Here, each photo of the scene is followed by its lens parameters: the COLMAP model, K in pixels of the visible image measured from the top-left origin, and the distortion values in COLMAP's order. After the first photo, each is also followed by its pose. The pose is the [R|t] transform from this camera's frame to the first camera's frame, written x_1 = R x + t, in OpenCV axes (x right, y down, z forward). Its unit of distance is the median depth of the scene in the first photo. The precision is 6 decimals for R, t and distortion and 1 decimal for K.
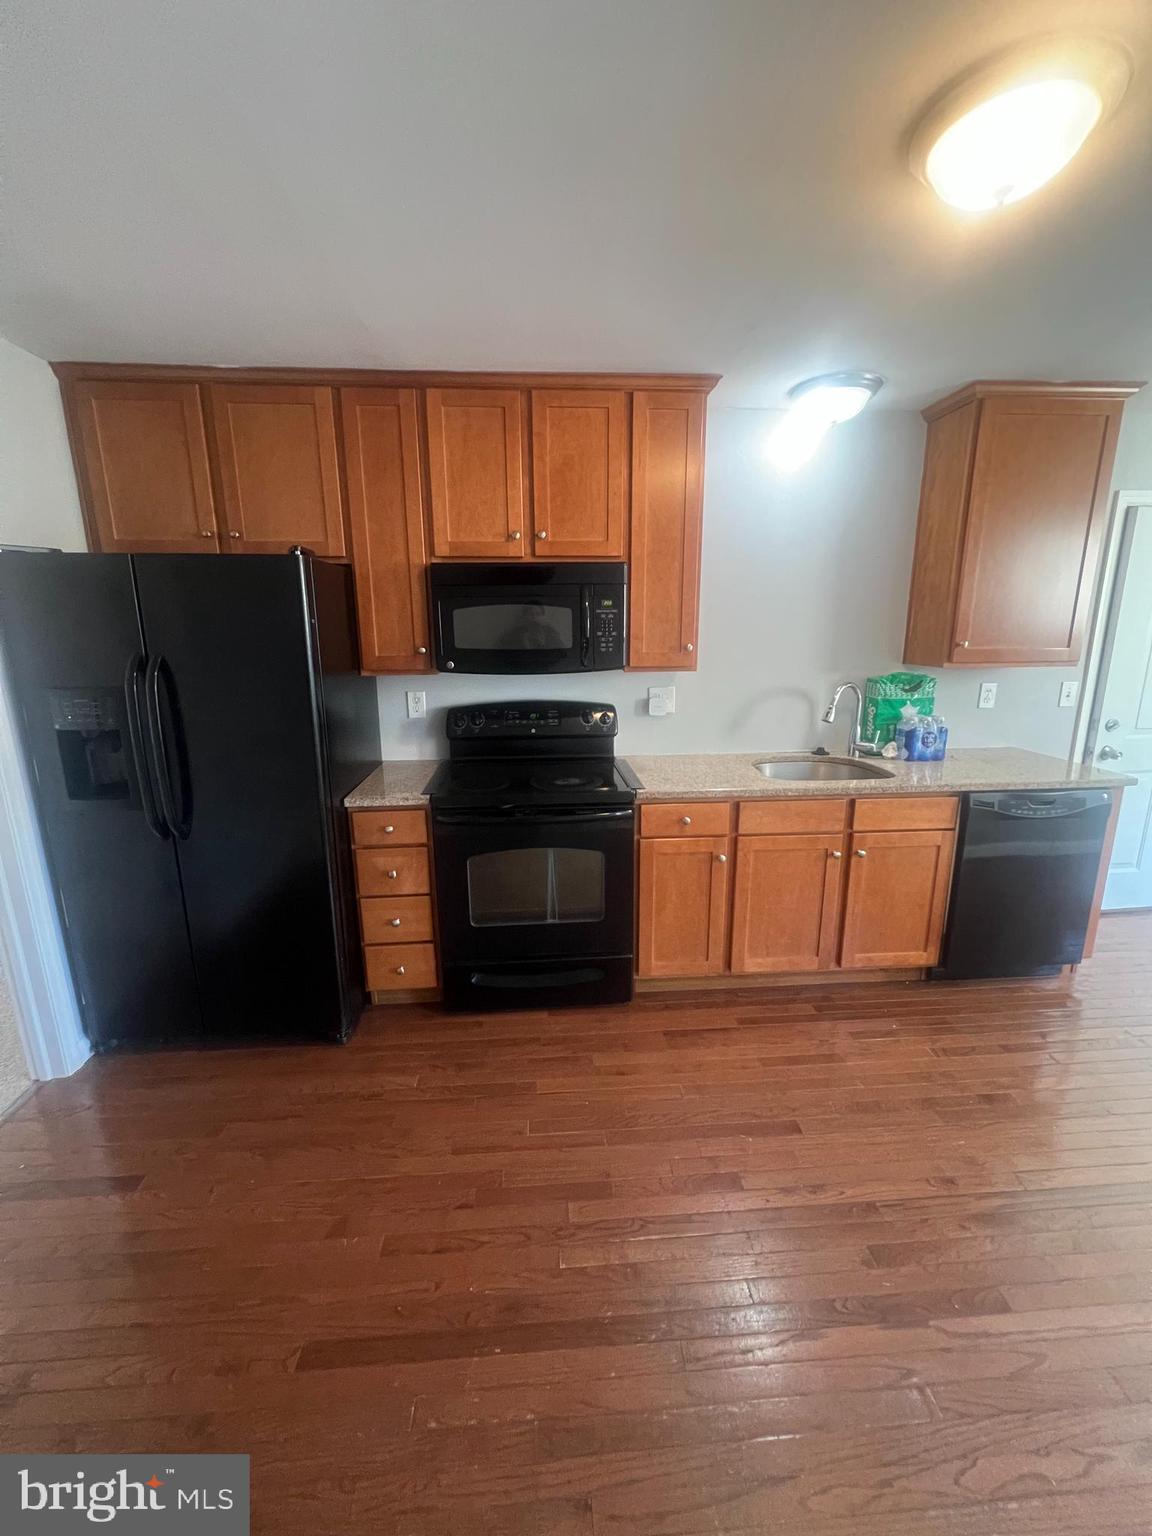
lens RADIAL K [[608.0, 0, 576.0], [0, 608.0, 768.0], [0, 0, 1]] dist [-0.000461, -0.000439]
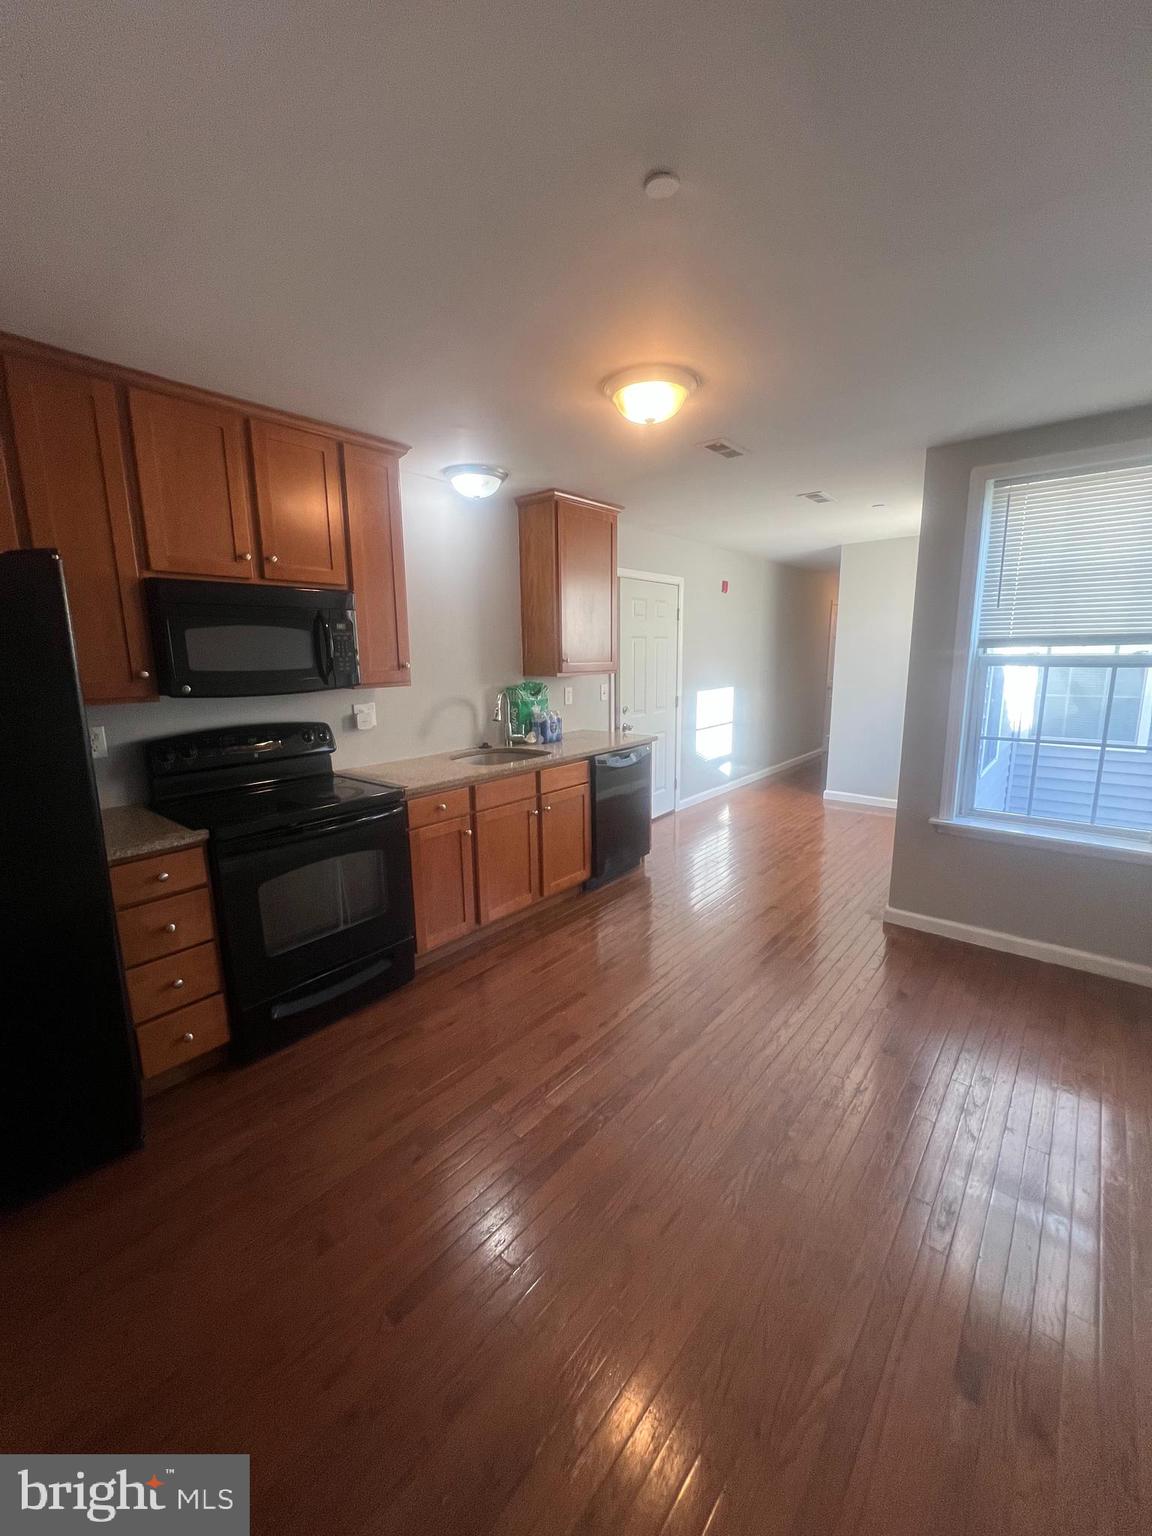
lens RADIAL K [[608.0, 0, 576.0], [0, 608.0, 768.0], [0, 0, 1]] dist [-0.000461, -0.000439]
pose [[0.698109, -0.137479, 0.702669, -0.440493], [0.169158, 0.985279, 0.024713, 0.023481], [-0.695722, 0.101610, 0.711088, -0.046127]]
